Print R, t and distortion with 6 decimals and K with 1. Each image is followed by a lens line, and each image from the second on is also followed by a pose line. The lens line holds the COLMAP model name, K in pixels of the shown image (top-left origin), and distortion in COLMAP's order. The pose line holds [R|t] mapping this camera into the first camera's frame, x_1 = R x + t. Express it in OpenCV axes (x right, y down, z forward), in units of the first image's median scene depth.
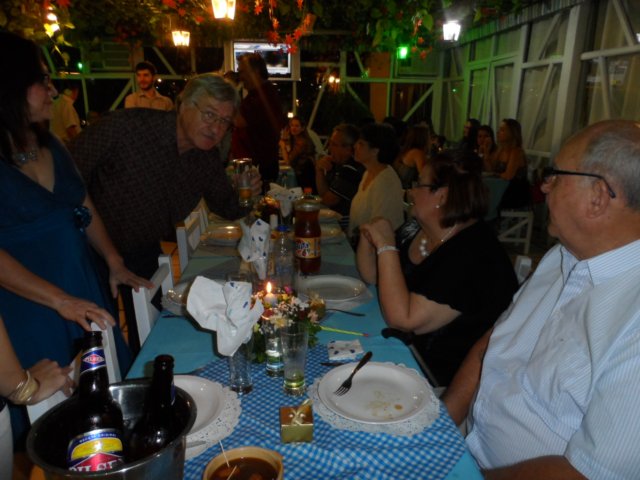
lens RADIAL K [[514.0, 0, 315.6], [0, 514.0, 238.7], [0, 0, 1]] dist [0.042475, 0.003438]
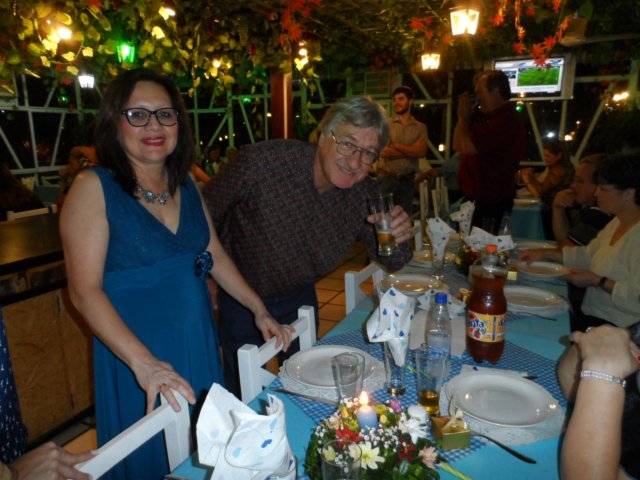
lens RADIAL K [[525.3, 0, 308.9], [0, 525.3, 237.7], [0, 0, 1]] dist [-0.005029, 0.045617]
pose [[0.875405, 0.083187, -0.476179, 0.045188], [-0.106569, 0.994056, -0.022256, -0.026436], [0.471497, 0.070229, 0.879067, 0.095147]]
